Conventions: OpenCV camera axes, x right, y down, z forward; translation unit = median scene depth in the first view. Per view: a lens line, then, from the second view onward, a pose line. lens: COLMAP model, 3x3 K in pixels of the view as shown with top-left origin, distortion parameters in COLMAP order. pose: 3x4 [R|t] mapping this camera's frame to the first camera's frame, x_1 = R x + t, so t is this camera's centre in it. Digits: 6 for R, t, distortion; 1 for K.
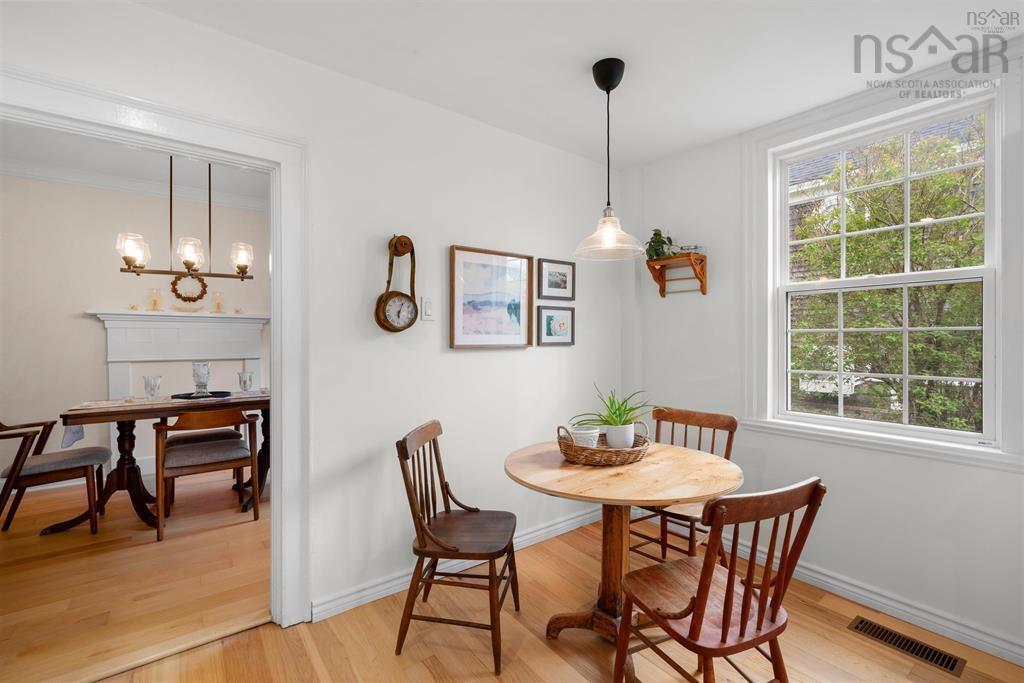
lens RADIAL K [[444.7, 0, 513.2], [0, 444.7, 342.0], [0, 0, 1]] dist [0.000960, 0.000022]
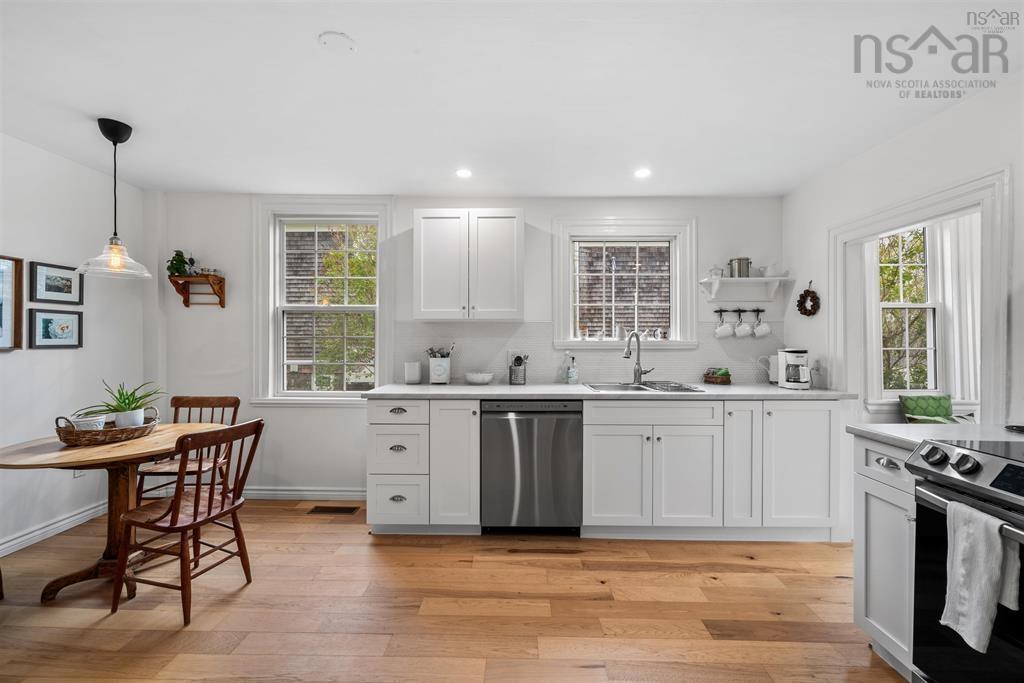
lens RADIAL K [[425.0, 0, 511.3], [0, 425.0, 342.4], [0, 0, 1]] dist [-0.001967, 0.000879]
pose [[0.617861, -0.000164, 0.786287, -0.027155], [0.001188, 0.999999, -0.000724, -0.003372], [-0.786286, 0.001382, 0.617861, -0.458154]]
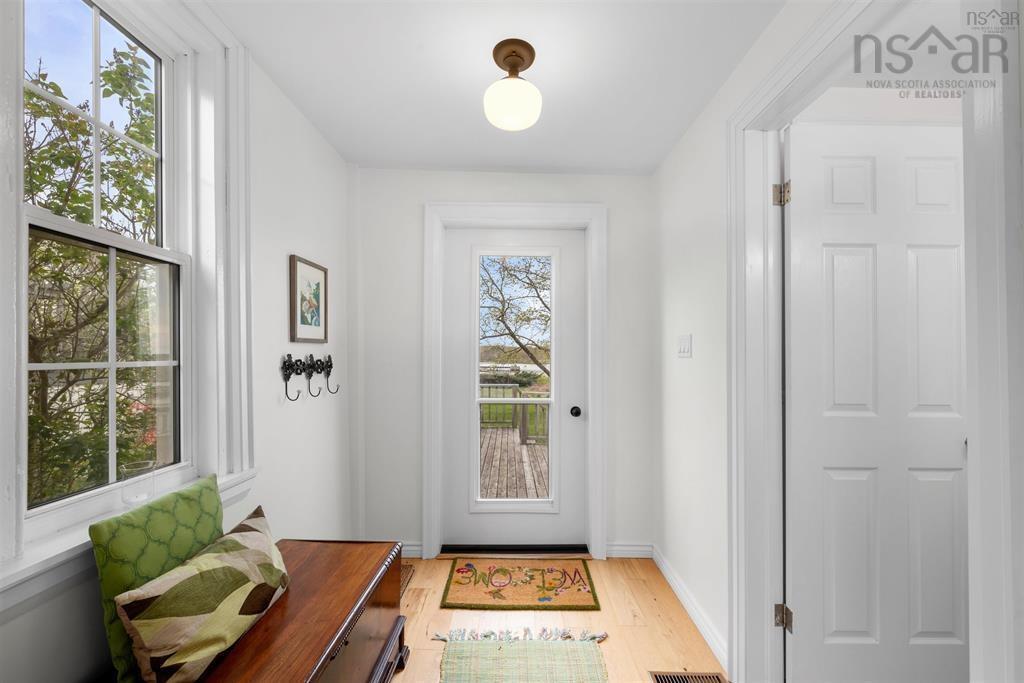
lens RADIAL K [[405.8, 0, 512.5], [0, 405.8, 348.5], [0, 0, 1]] dist [0.000769, 0.000234]
pose [[-0.799984, 0.011635, 0.599909, 1.192454], [-0.001825, 0.999760, -0.021823, 0.007425], [-0.600019, -0.018553, -0.799771, -0.520912]]
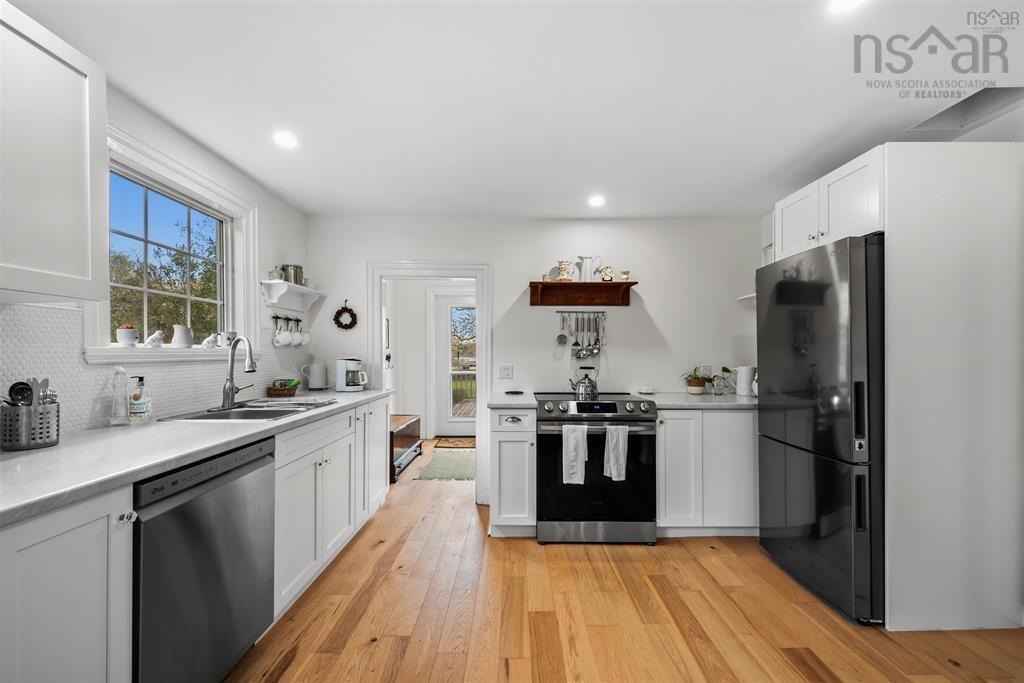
lens RADIAL K [[405.8, 0, 514.2], [0, 405.8, 352.2], [0, 0, 1]] dist [0.000769, 0.000234]
pose [[-0.795255, 0.001043, 0.606274, 0.166996], [0.002088, 0.999997, 0.001018, -0.001647], [-0.606271, 0.002076, -0.795255, 0.347431]]
